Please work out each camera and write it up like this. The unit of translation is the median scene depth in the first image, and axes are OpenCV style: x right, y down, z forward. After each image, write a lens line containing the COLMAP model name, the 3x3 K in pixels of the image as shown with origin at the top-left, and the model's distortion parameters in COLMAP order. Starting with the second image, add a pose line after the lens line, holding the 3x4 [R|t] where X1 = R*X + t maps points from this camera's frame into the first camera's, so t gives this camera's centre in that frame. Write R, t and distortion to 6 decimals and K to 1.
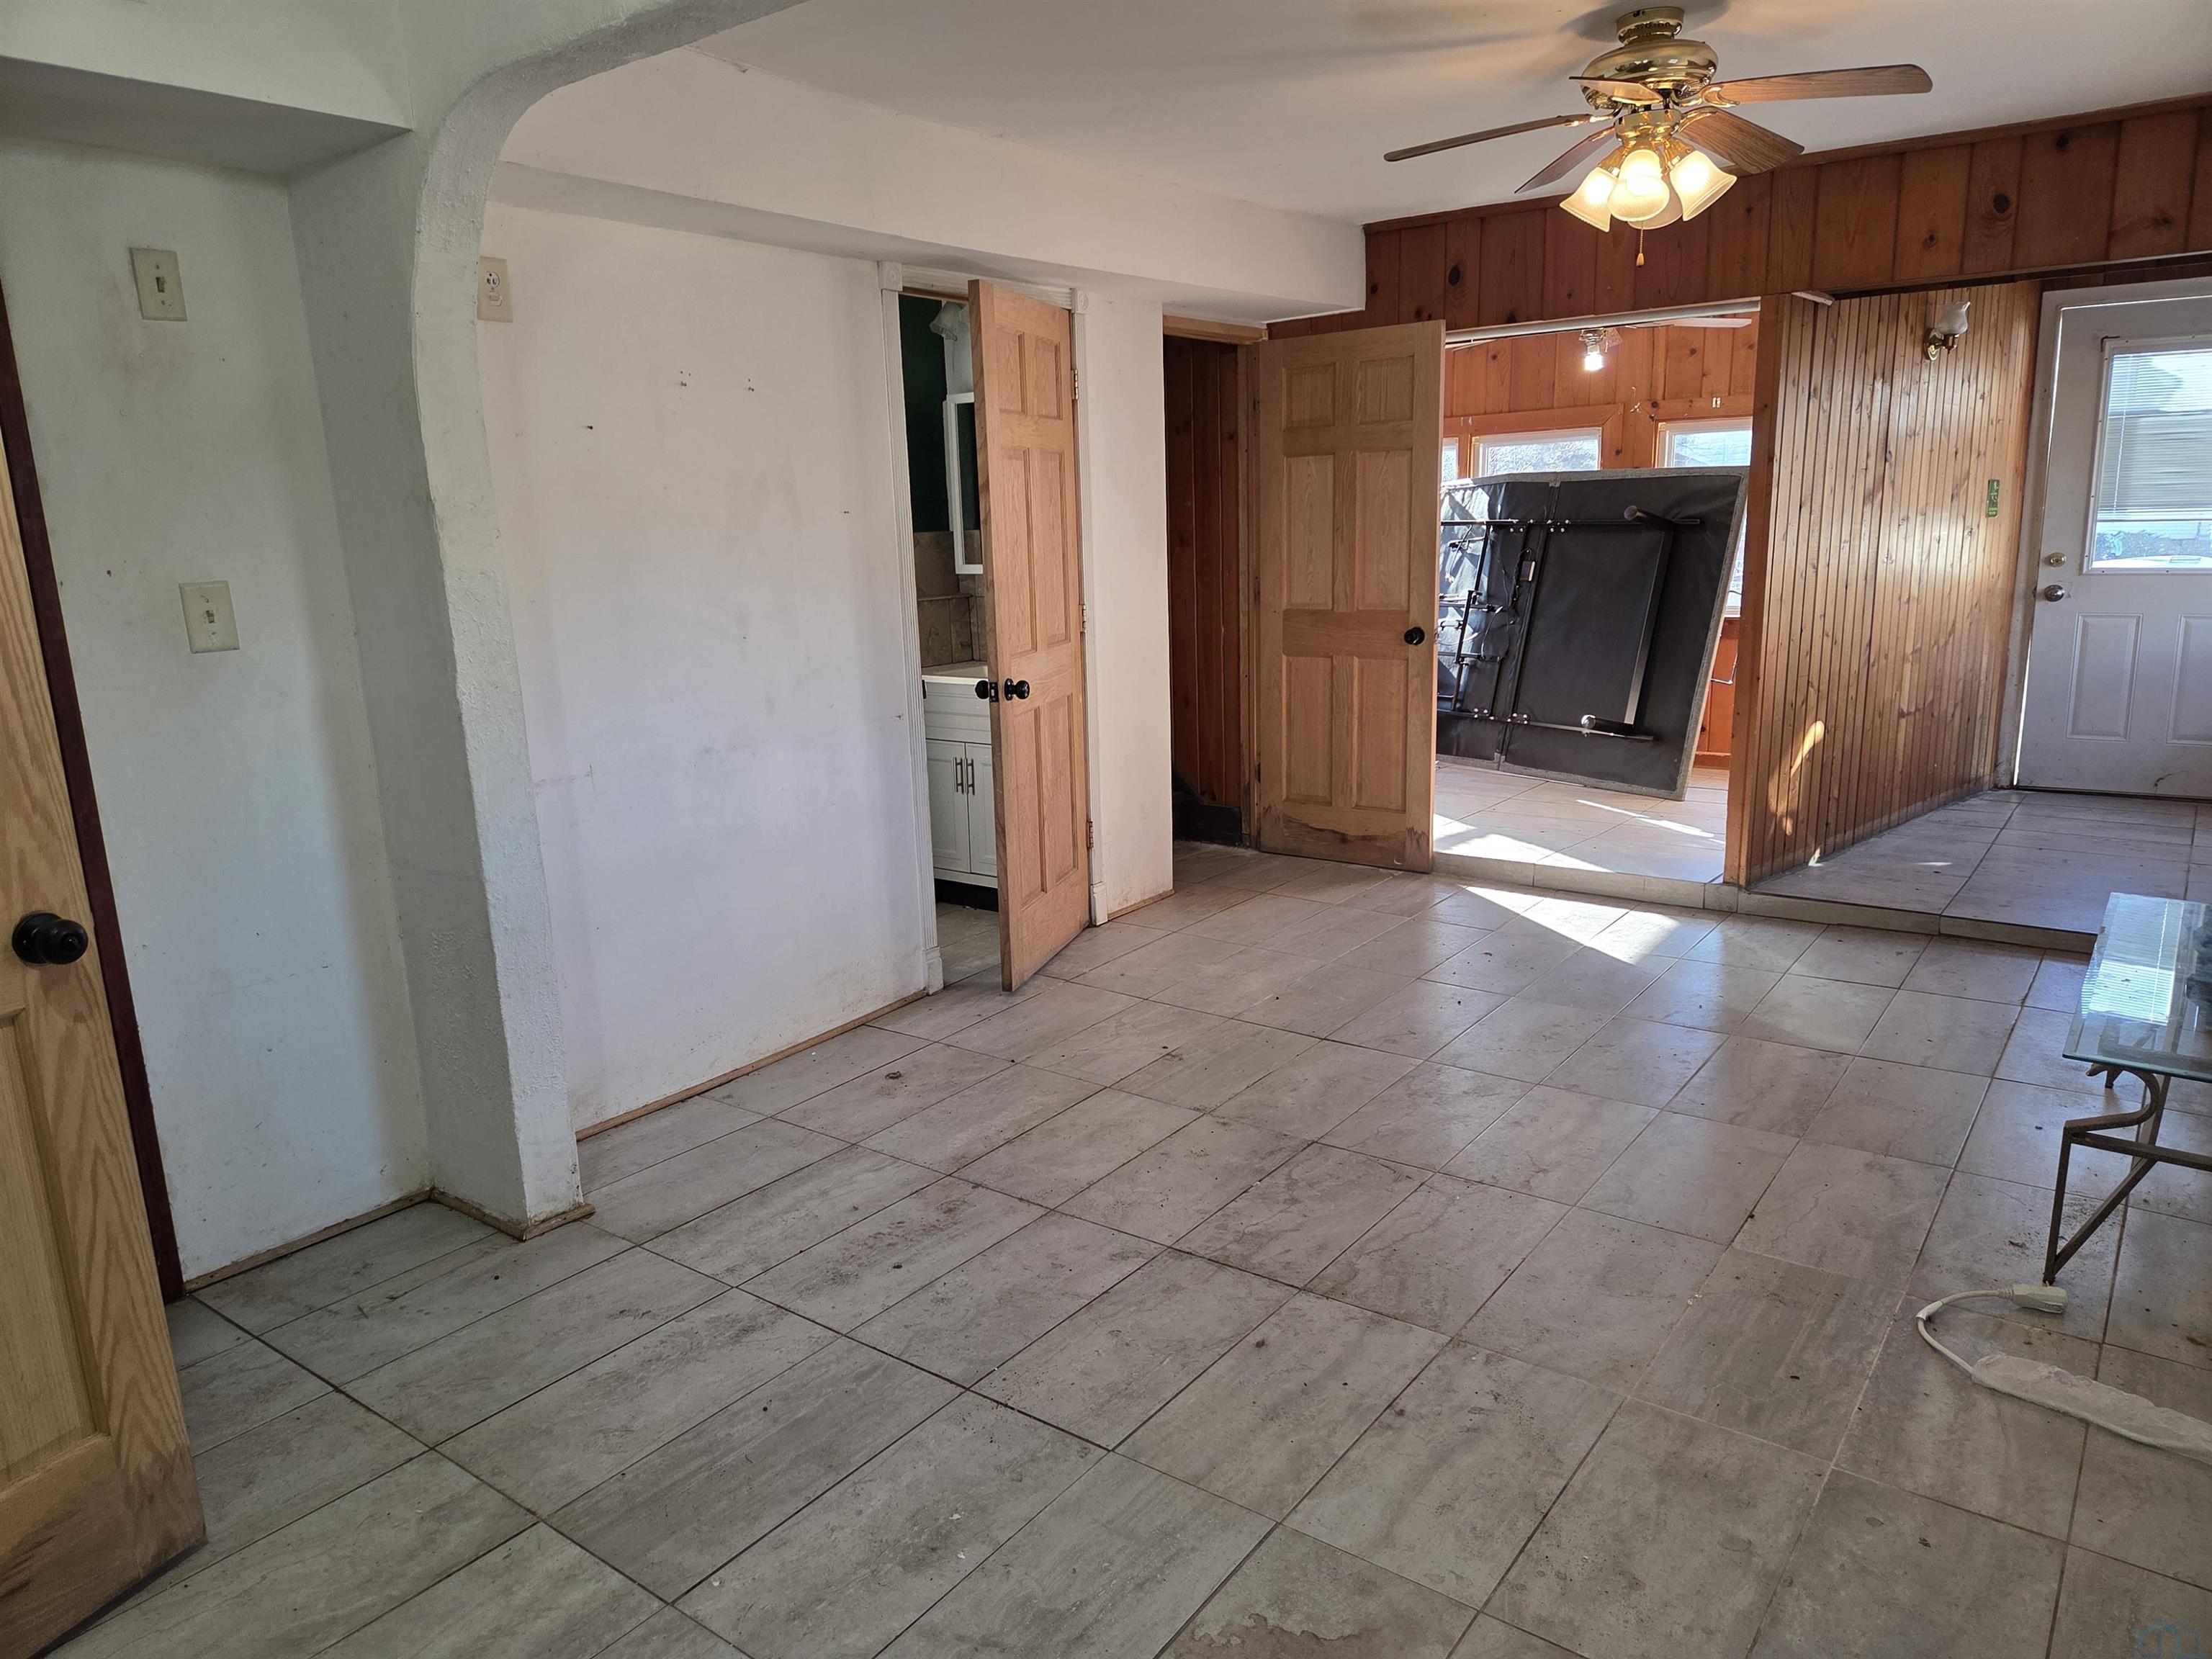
lens RADIAL K [[1474.4, 0, 1095.7], [0, 1474.4, 824.6], [0, 0, 1]] dist [0.076220, -0.069064]
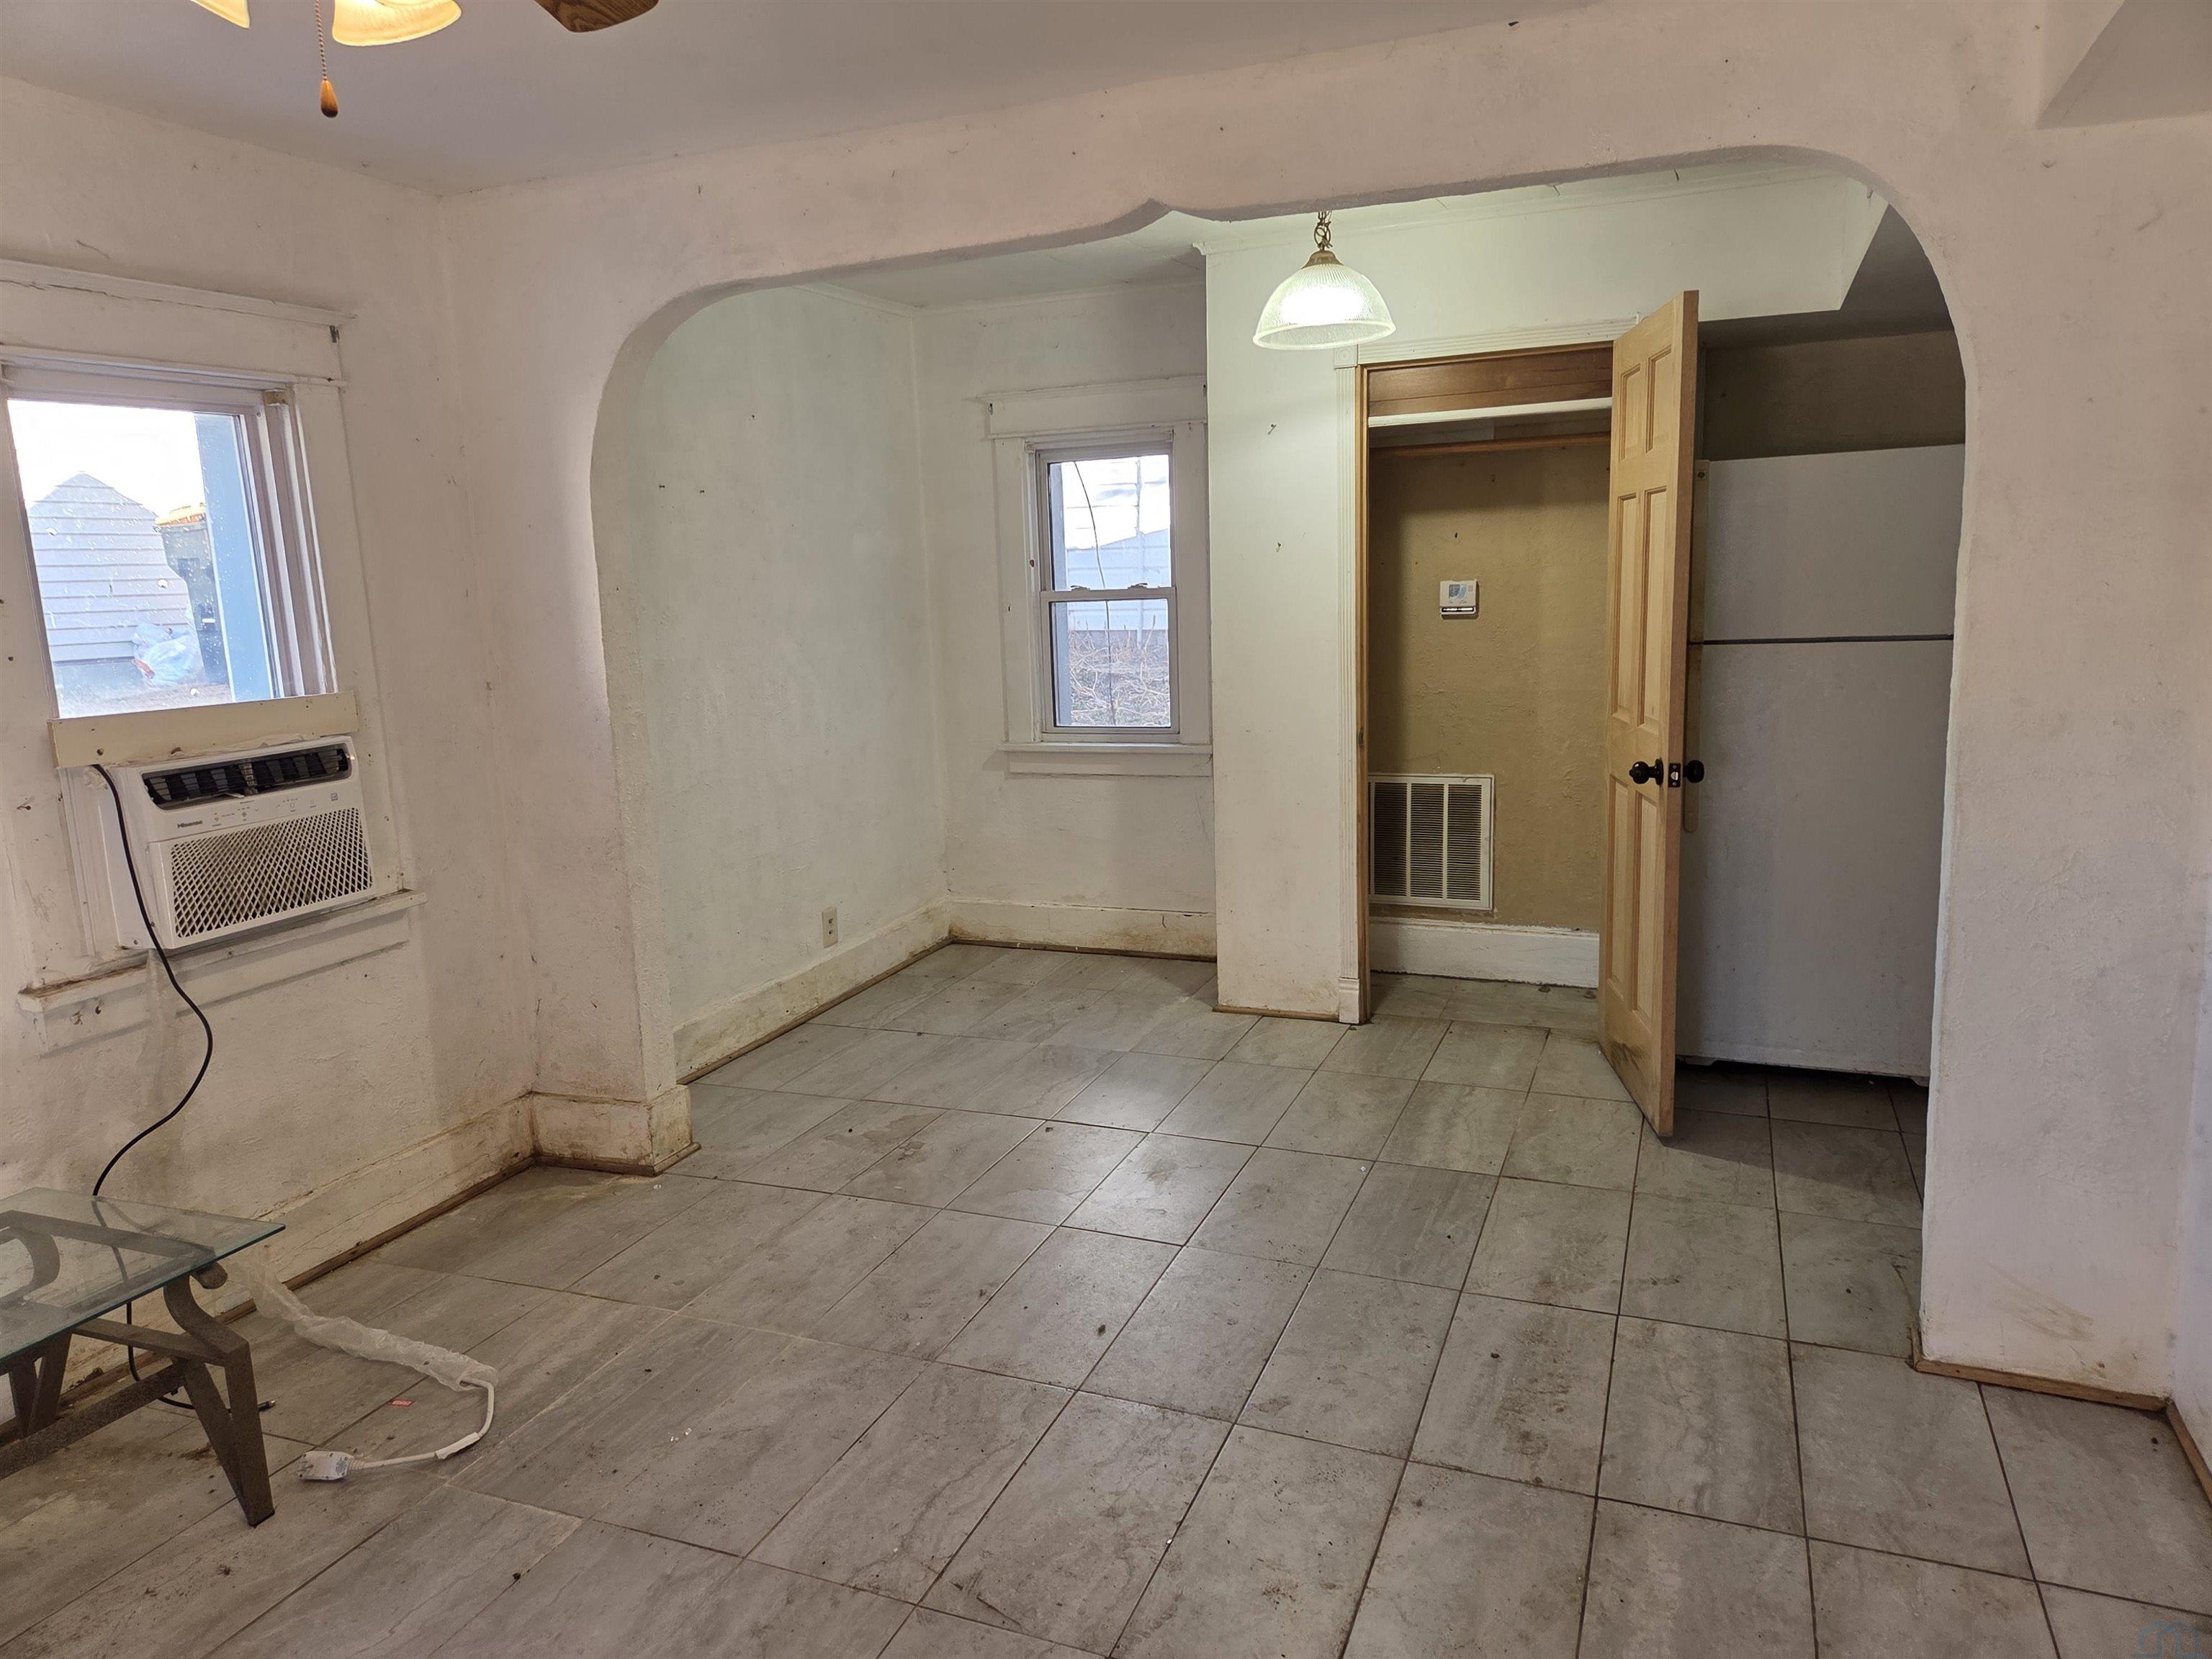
lens RADIAL K [[1474.4, 0, 1093.9], [0, 1474.4, 811.0], [0, 0, 1]] dist [0.076220, -0.069064]
pose [[-0.965423, 0.103115, -0.239427, 0.275139], [0.010775, 0.933443, 0.358563, -0.335377], [0.260465, 0.343585, -0.902279, 1.494411]]
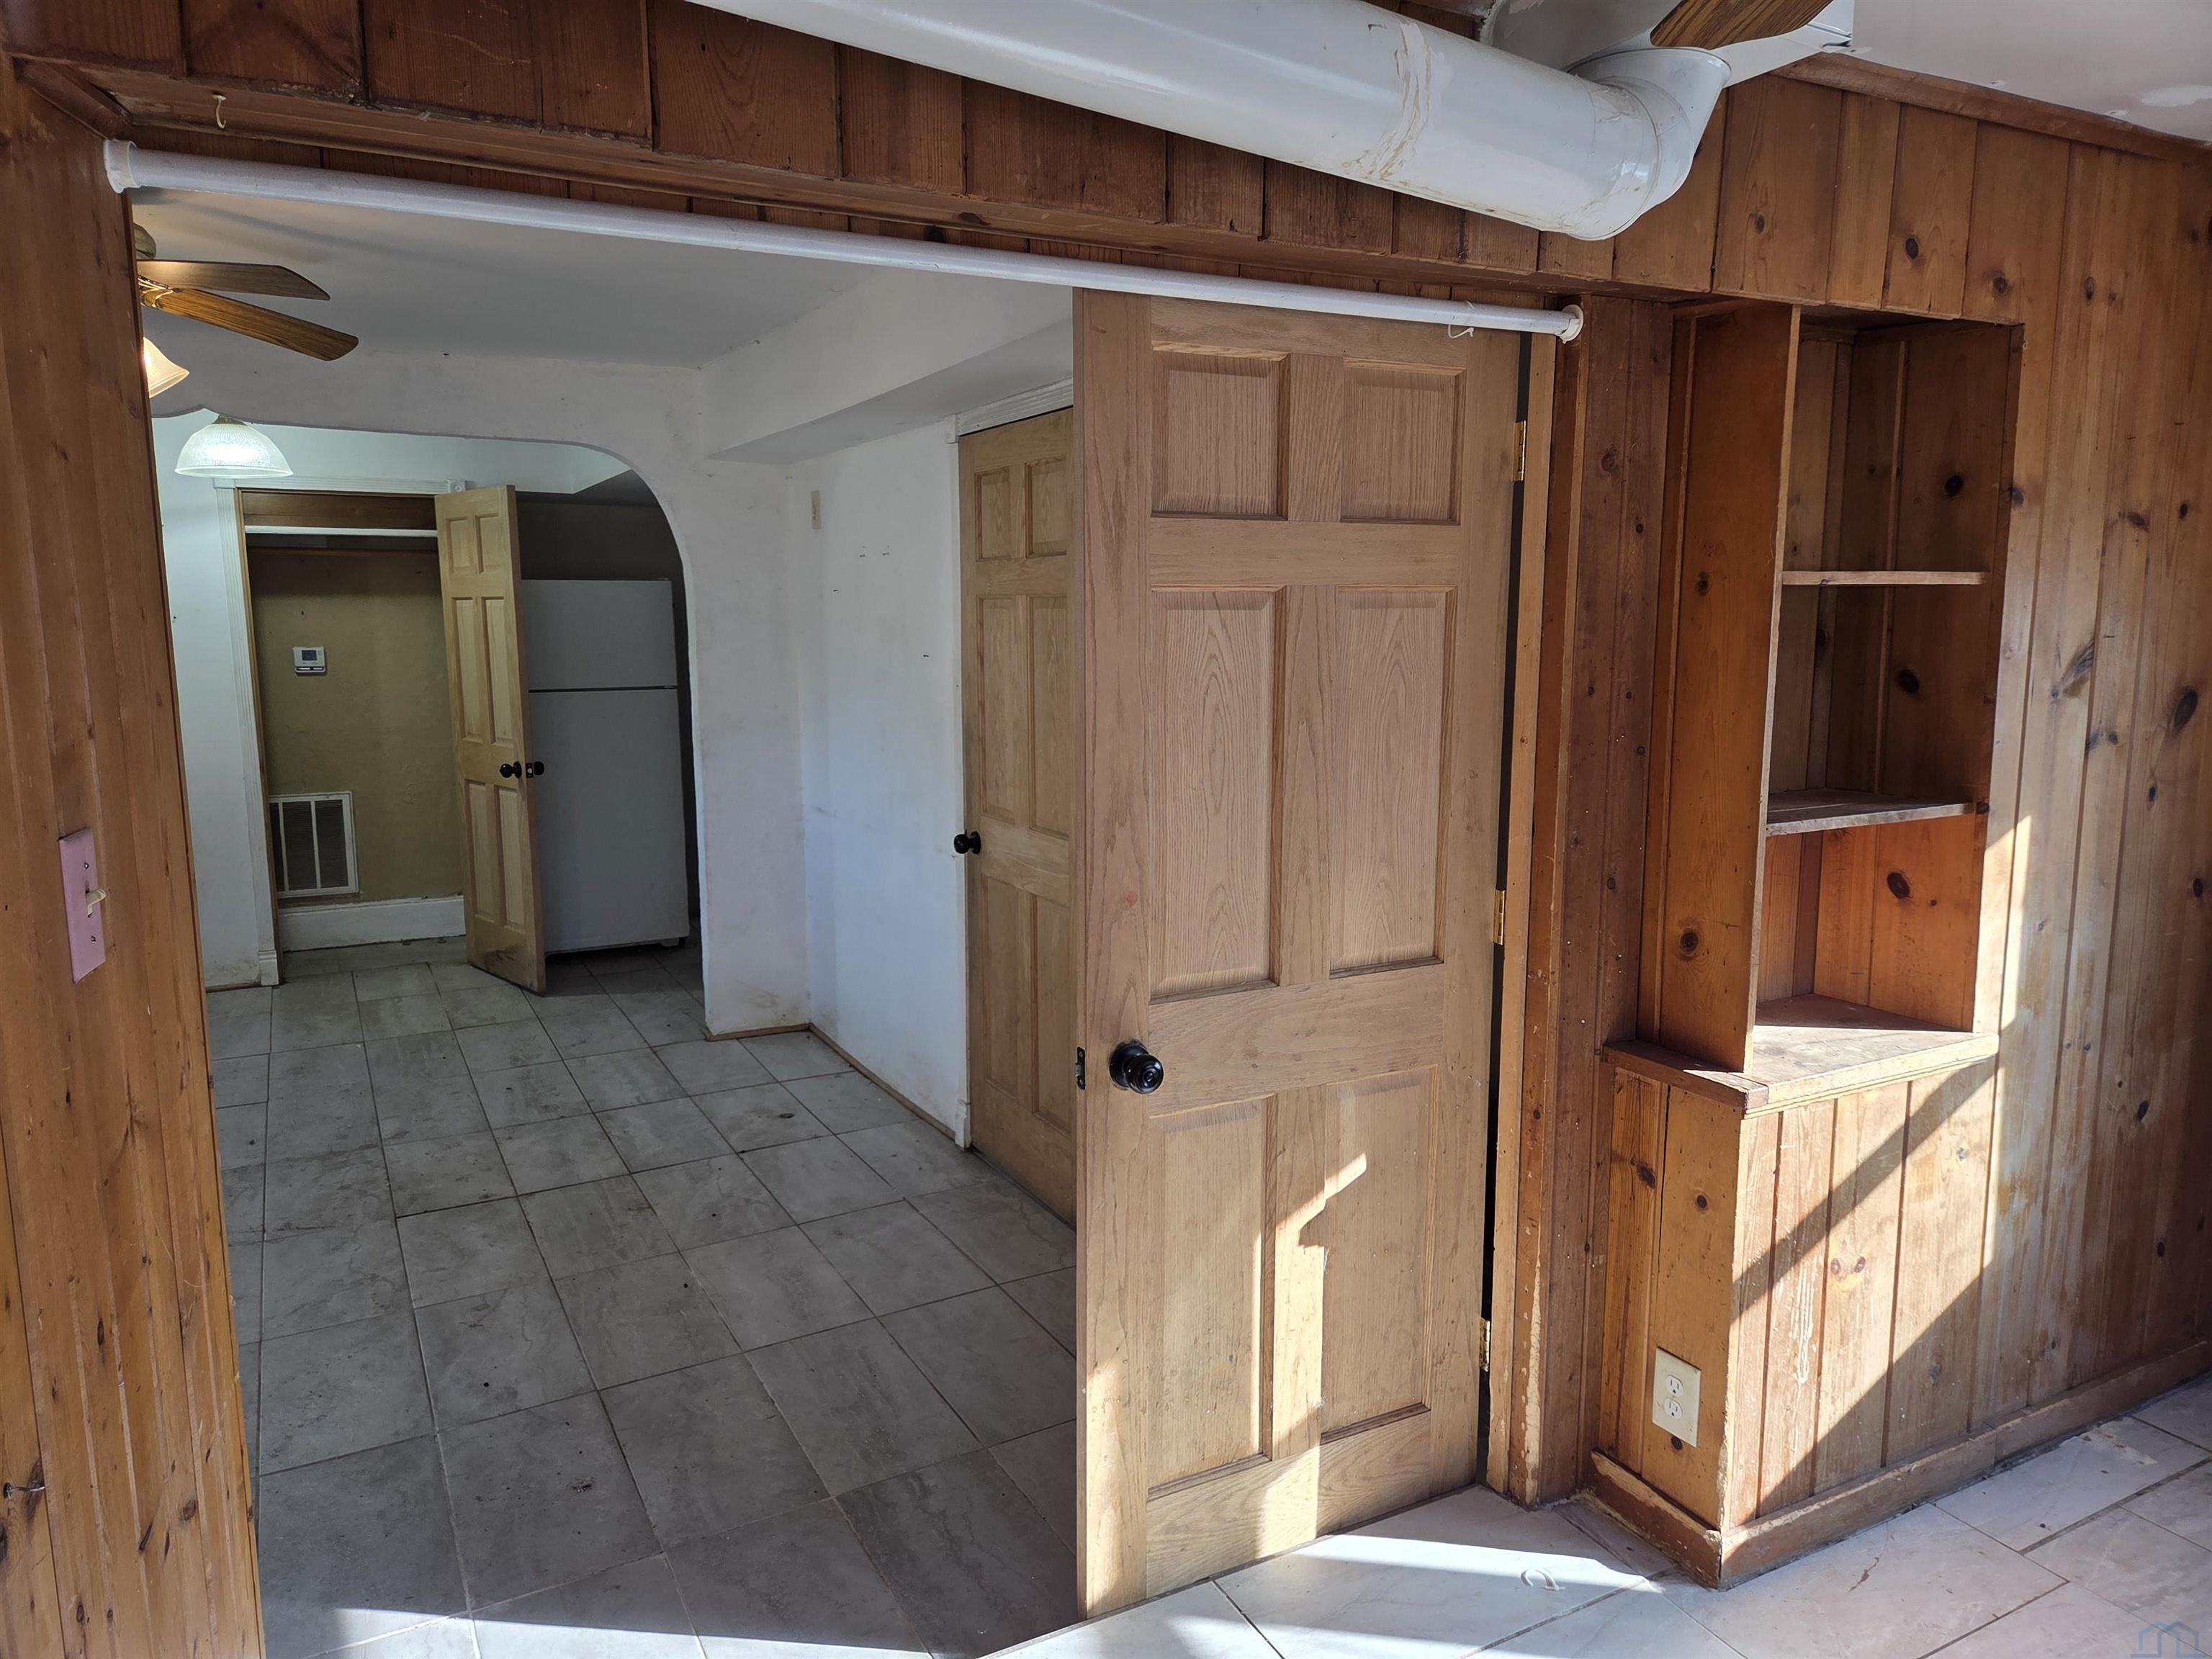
lens RADIAL K [[1474.4, 0, 1107.5], [0, 1474.4, 824.1], [0, 0, 1]] dist [0.076220, -0.069064]
pose [[-0.412697, 0.164402, -0.895909, 0.950606], [-0.173447, 0.951396, 0.254482, -0.486478], [0.894202, 0.260417, -0.364123, 1.921734]]
